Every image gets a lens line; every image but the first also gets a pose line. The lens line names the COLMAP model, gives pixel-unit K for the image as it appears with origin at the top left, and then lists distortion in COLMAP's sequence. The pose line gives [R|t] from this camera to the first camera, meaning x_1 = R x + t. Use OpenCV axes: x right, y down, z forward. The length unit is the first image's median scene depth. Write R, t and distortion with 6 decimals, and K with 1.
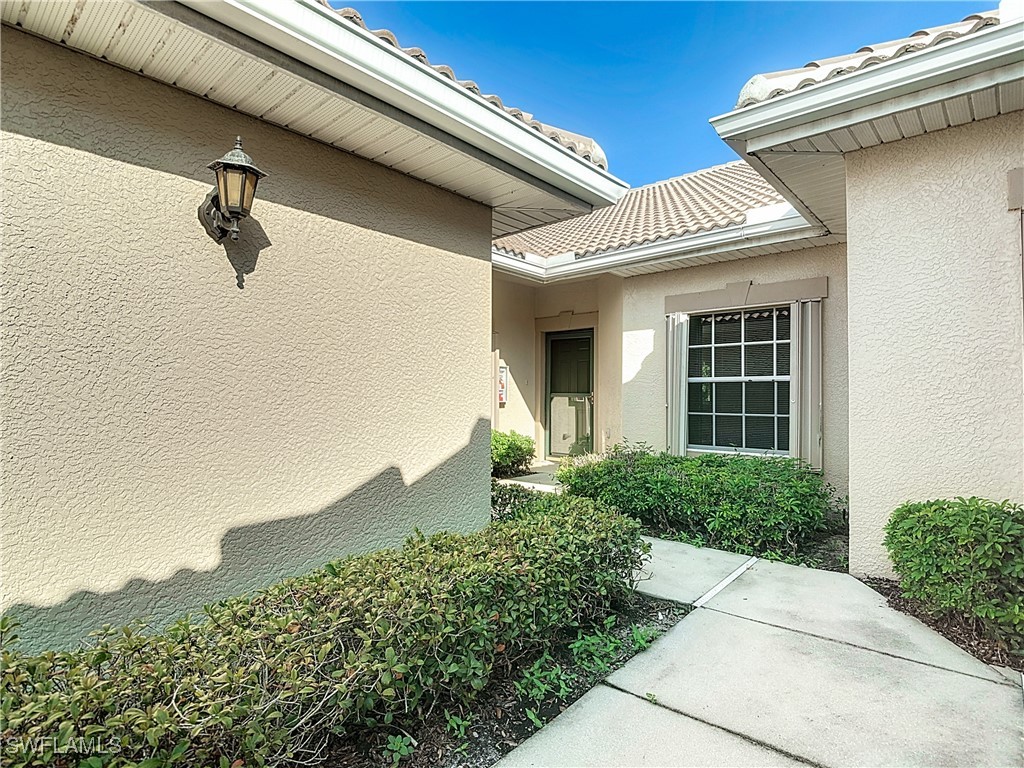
lens RADIAL K [[523.9, 0, 510.1], [0, 523.9, 388.0], [0, 0, 1]] dist [-0.006165, -0.000739]
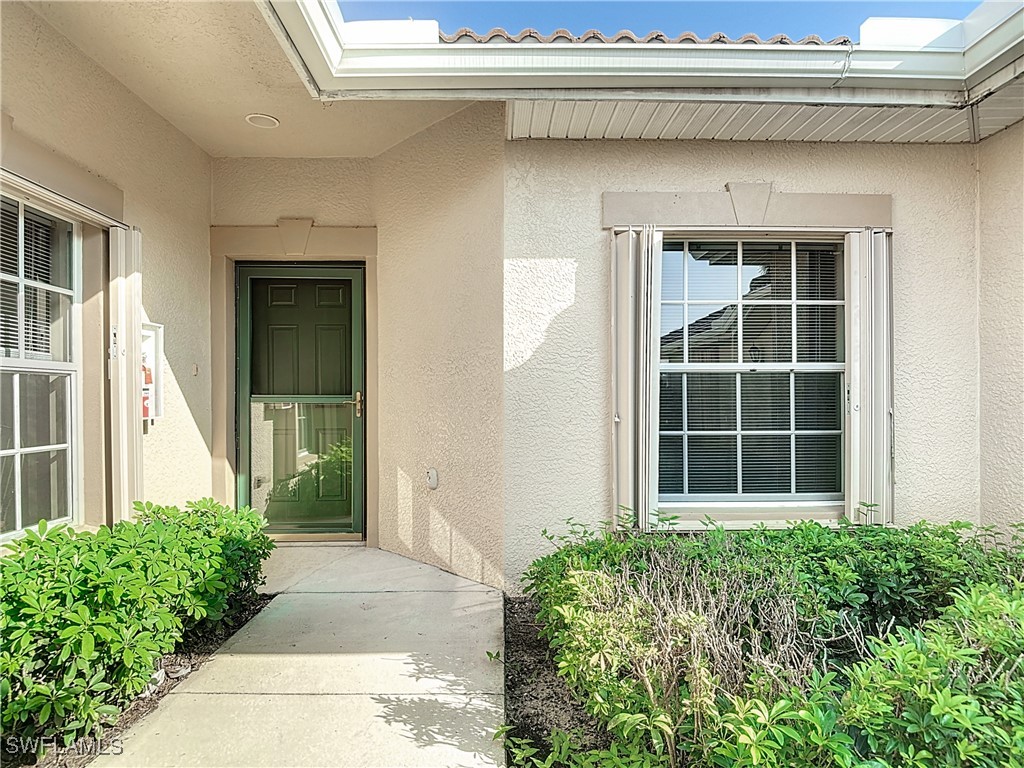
lens RADIAL K [[523.9, 0, 509.7], [0, 523.9, 386.9], [0, 0, 1]] dist [-0.006165, -0.000739]
pose [[0.738386, -0.002137, 0.674374, -0.092614], [-0.004174, 0.999961, 0.007738, -0.000344], [-0.674365, -0.008528, 0.738349, 0.715998]]
